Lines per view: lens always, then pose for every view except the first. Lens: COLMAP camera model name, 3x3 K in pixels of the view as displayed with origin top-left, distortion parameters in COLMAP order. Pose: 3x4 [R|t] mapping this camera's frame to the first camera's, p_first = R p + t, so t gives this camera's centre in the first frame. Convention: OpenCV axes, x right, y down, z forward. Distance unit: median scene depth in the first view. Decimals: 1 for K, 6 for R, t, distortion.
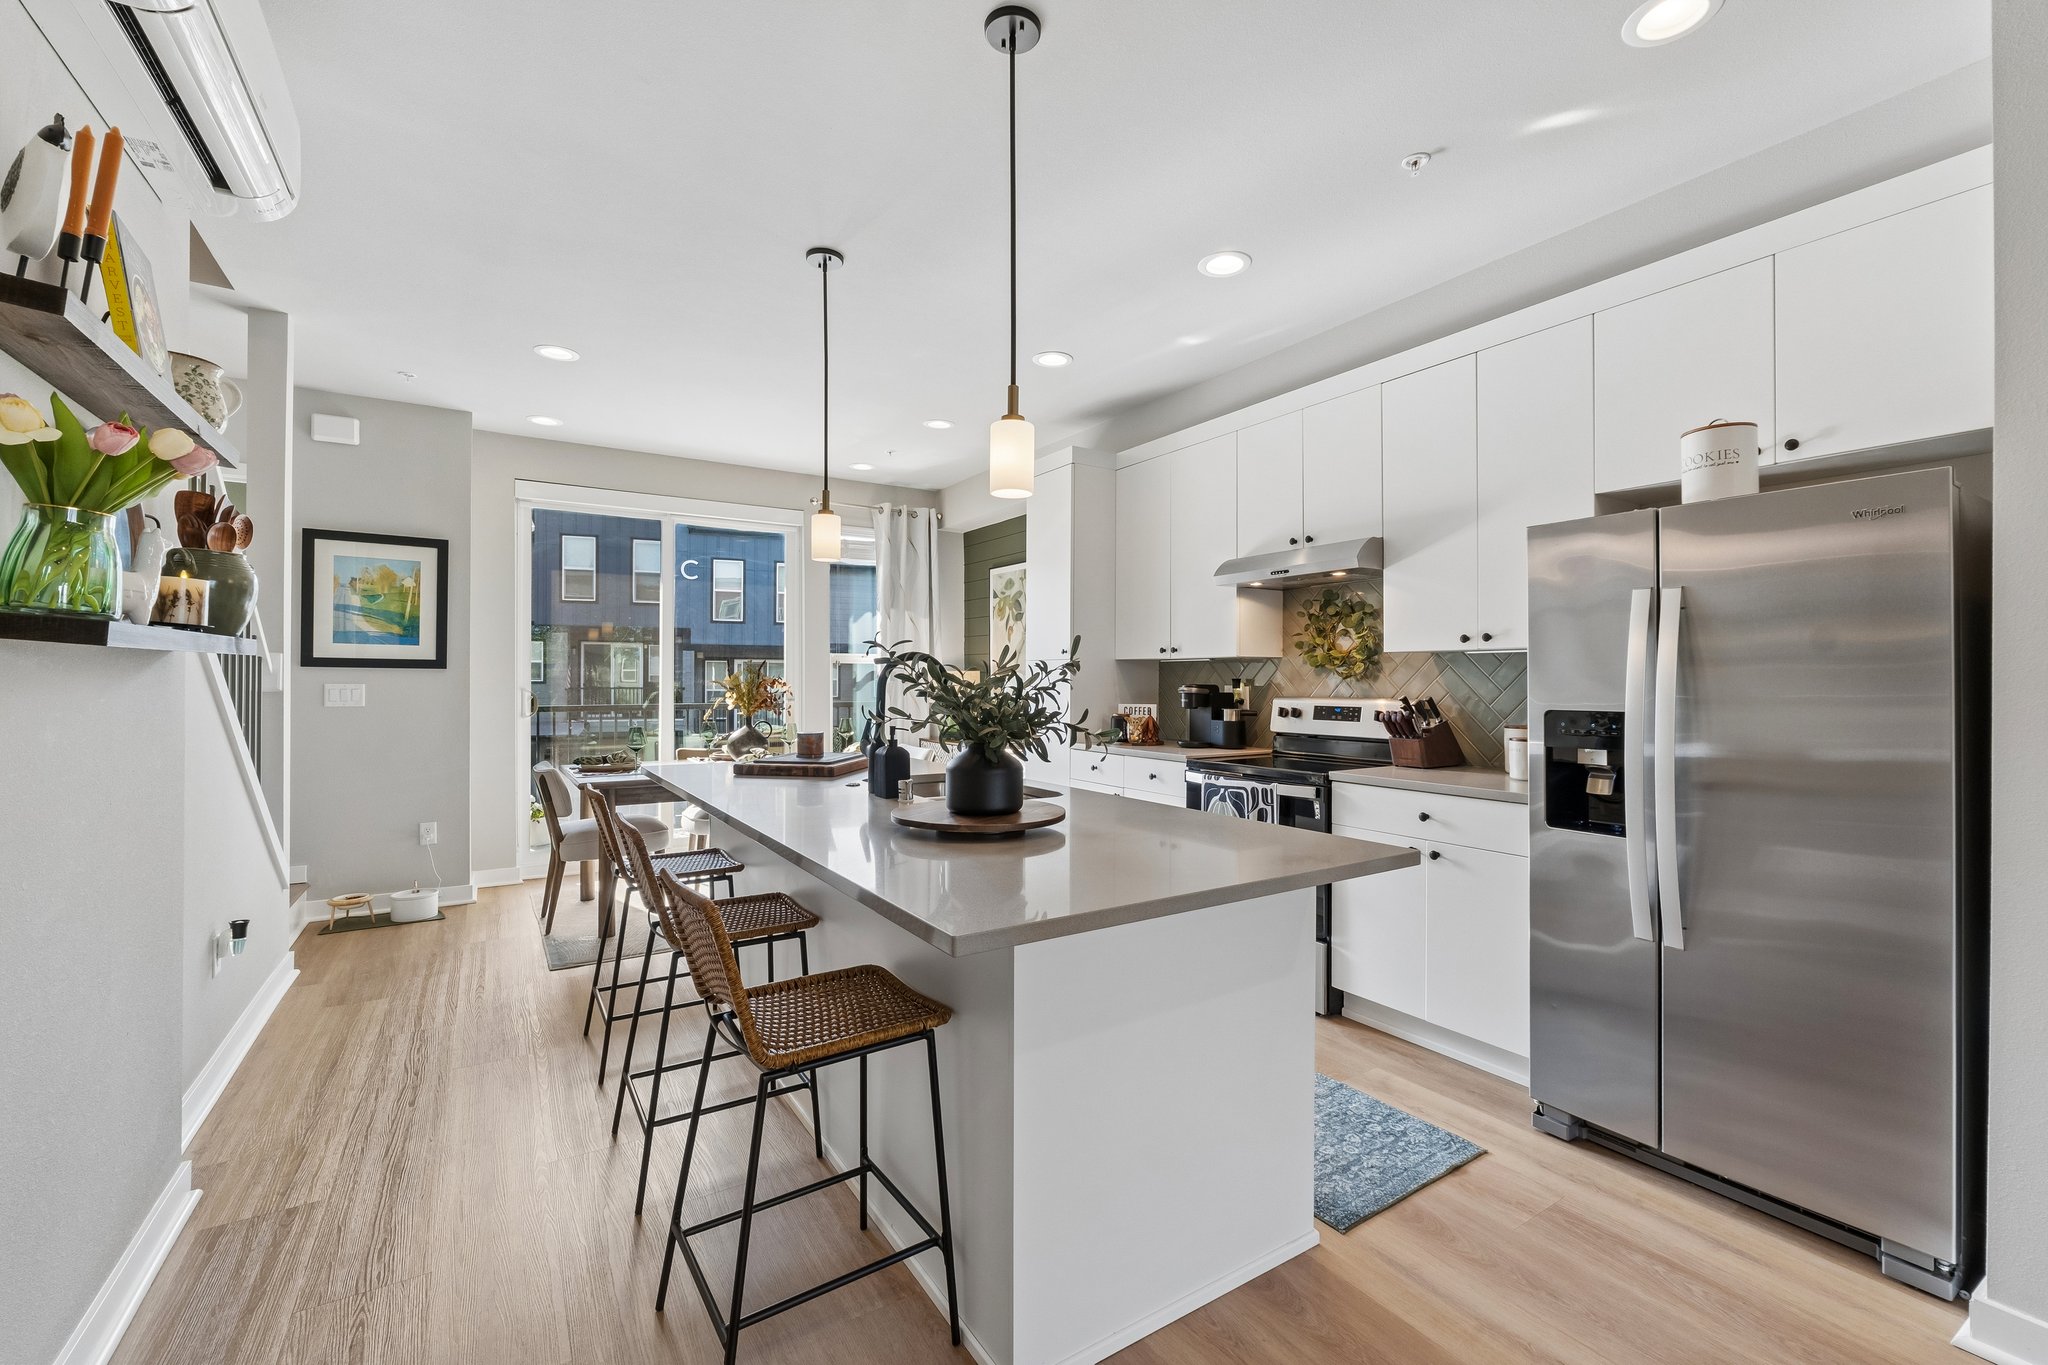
lens RADIAL K [[859.2, 0, 1034.1], [0, 859.2, 681.5], [0, 0, 1]] dist [0.000336, 0.002515]
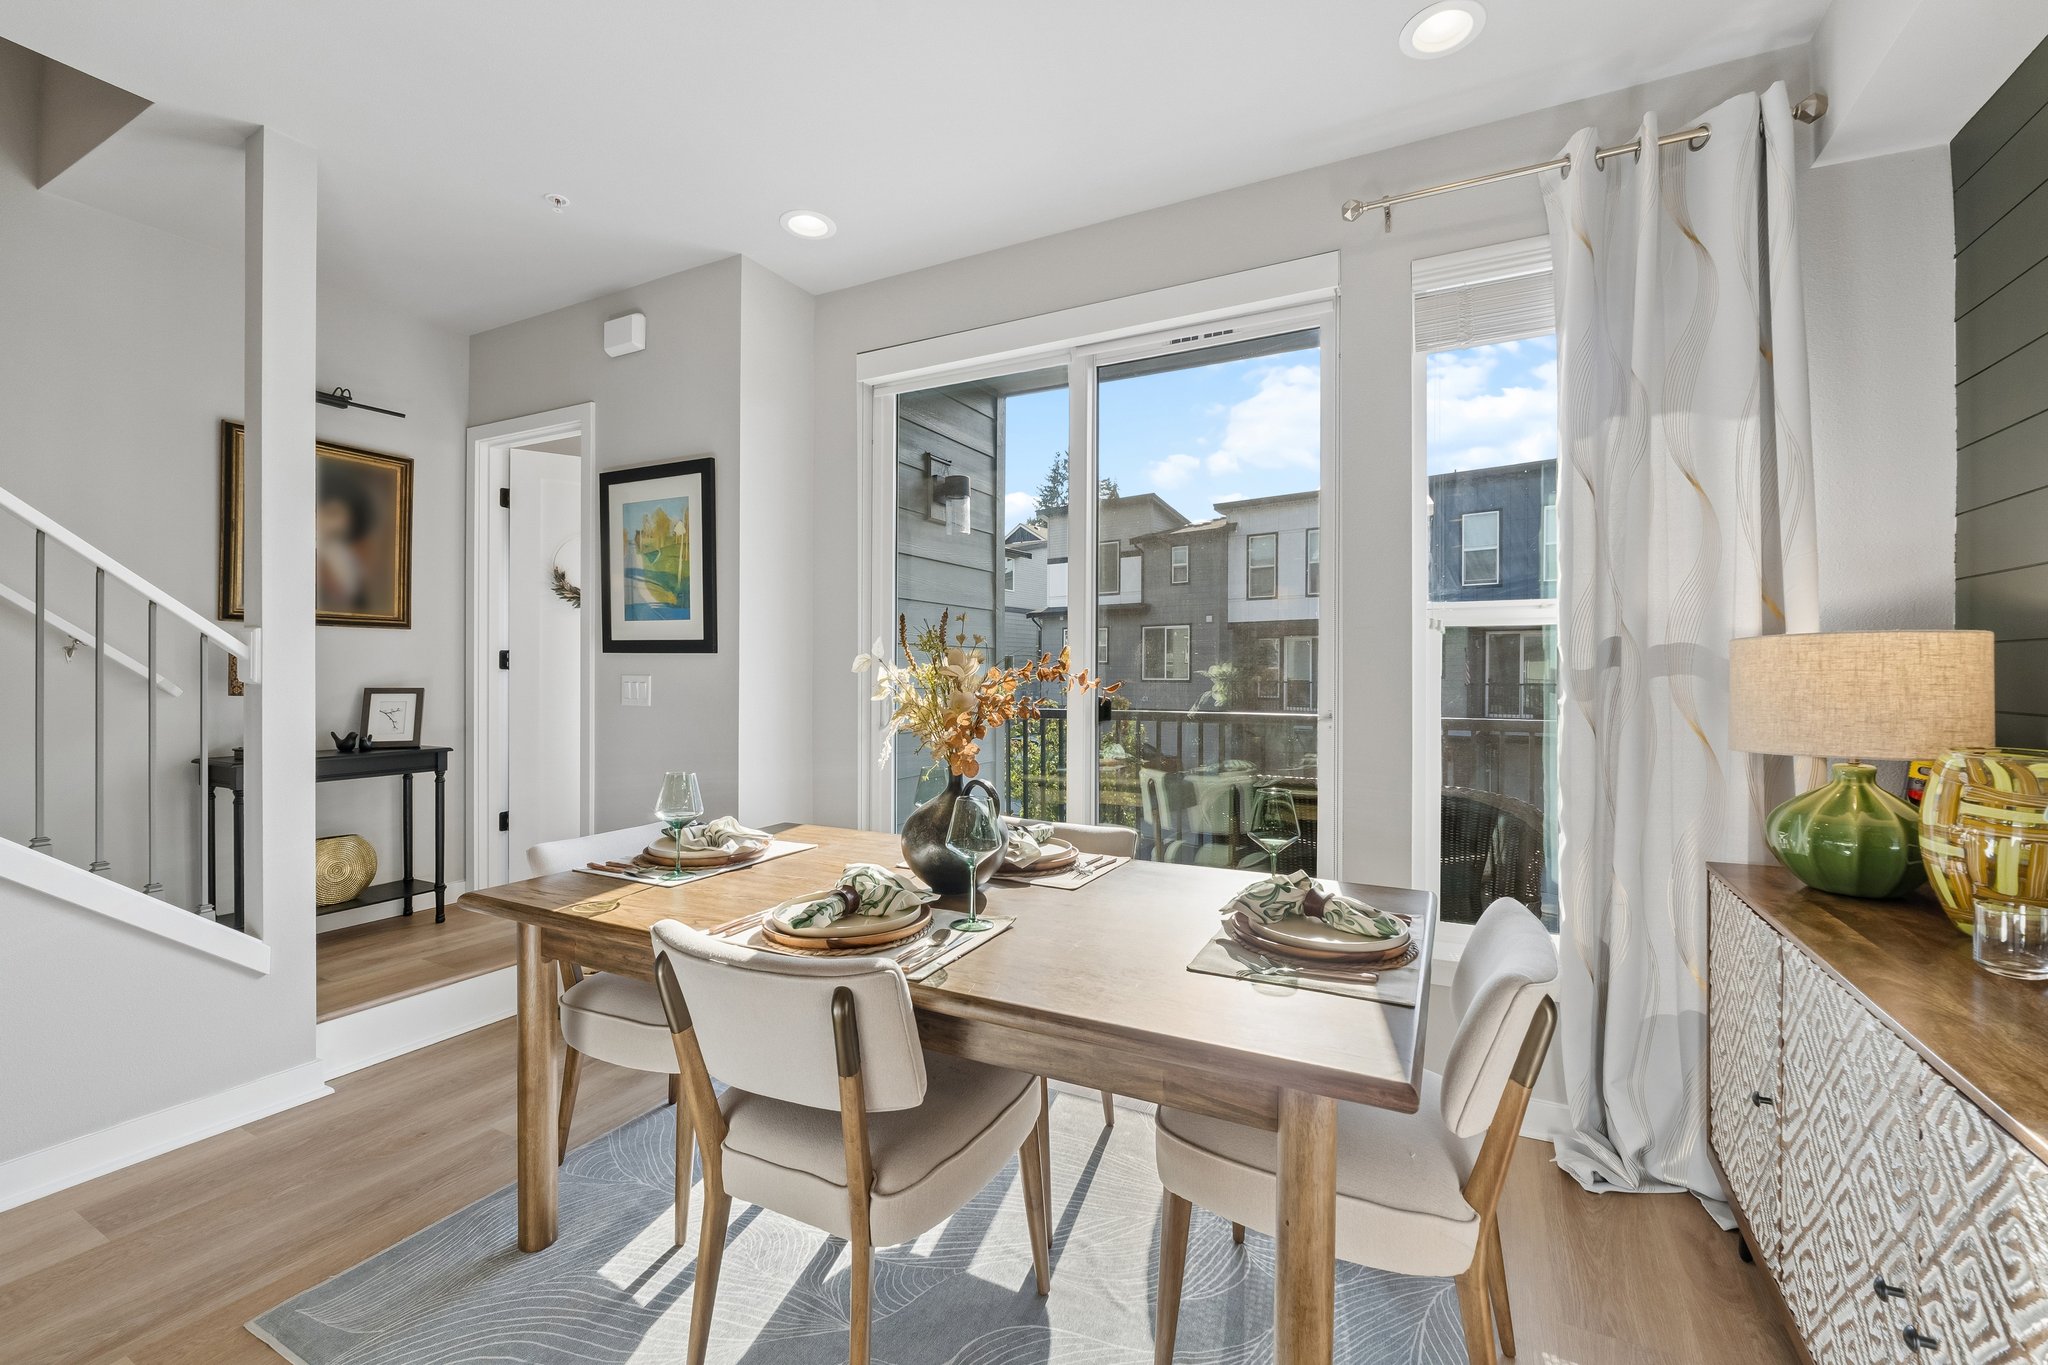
lens RADIAL K [[859.2, 0, 1034.7], [0, 859.2, 676.7], [0, 0, 1]] dist [0.000336, 0.002515]
pose [[0.504656, 0.002710, -0.863316, 0.019605], [-0.003681, 0.999993, 0.000988, 0.002883], [0.863313, 0.002679, 0.504662, 1.229651]]
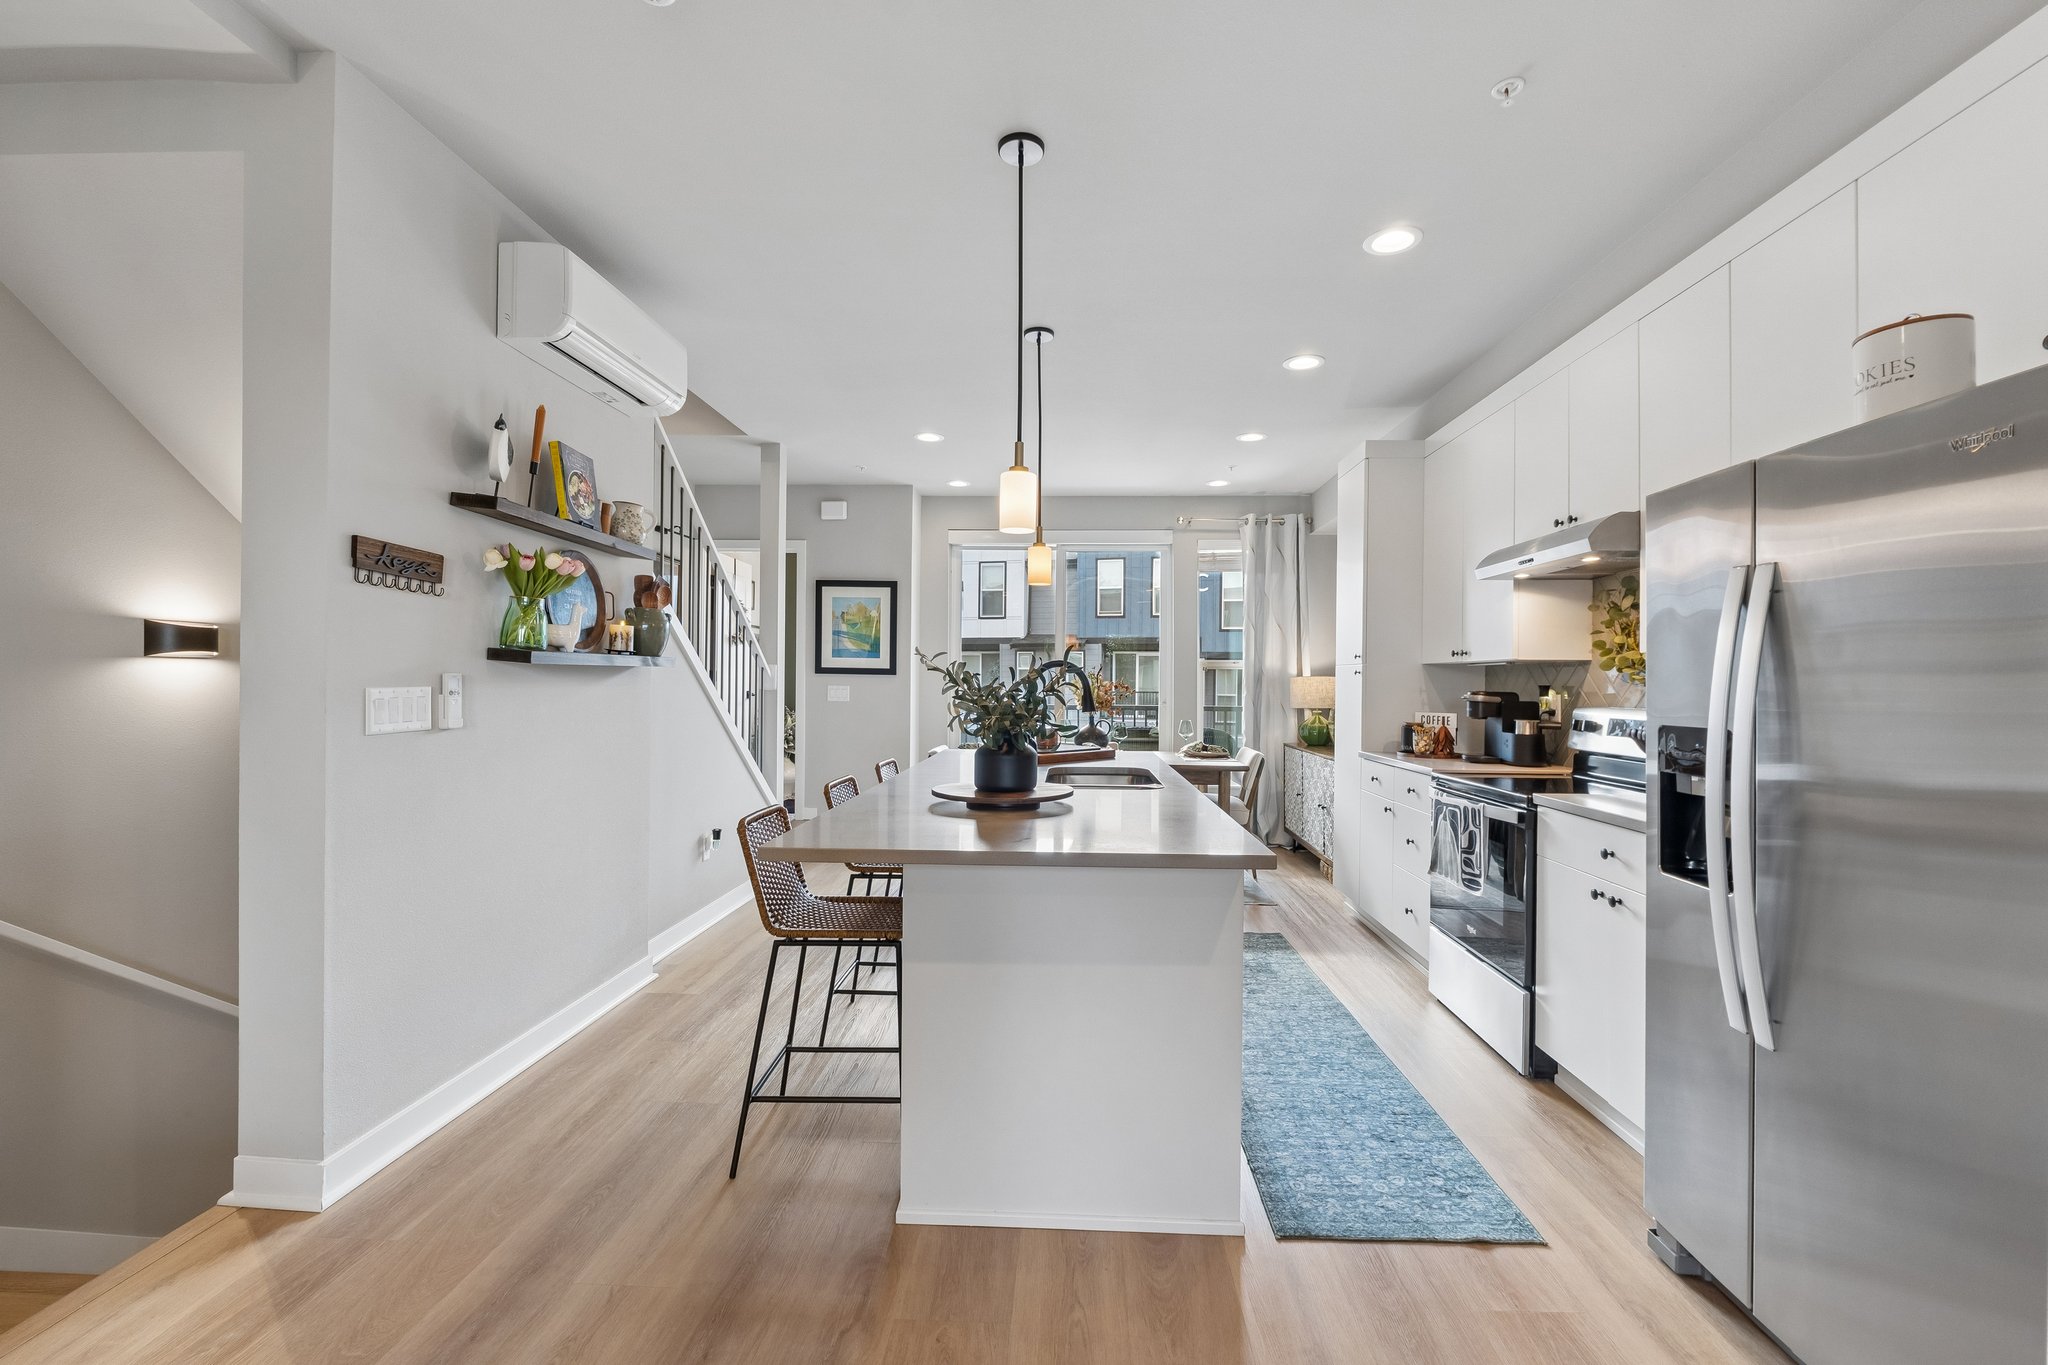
lens RADIAL K [[859.2, 0, 1035.5], [0, 859.2, 687.7], [0, 0, 1]] dist [0.000336, 0.002515]
pose [[0.816509, 0.007513, -0.577284, 0.406236], [-0.007325, 0.999970, 0.002654, 0.000763], [0.577286, 0.002061, 0.816539, 0.012494]]
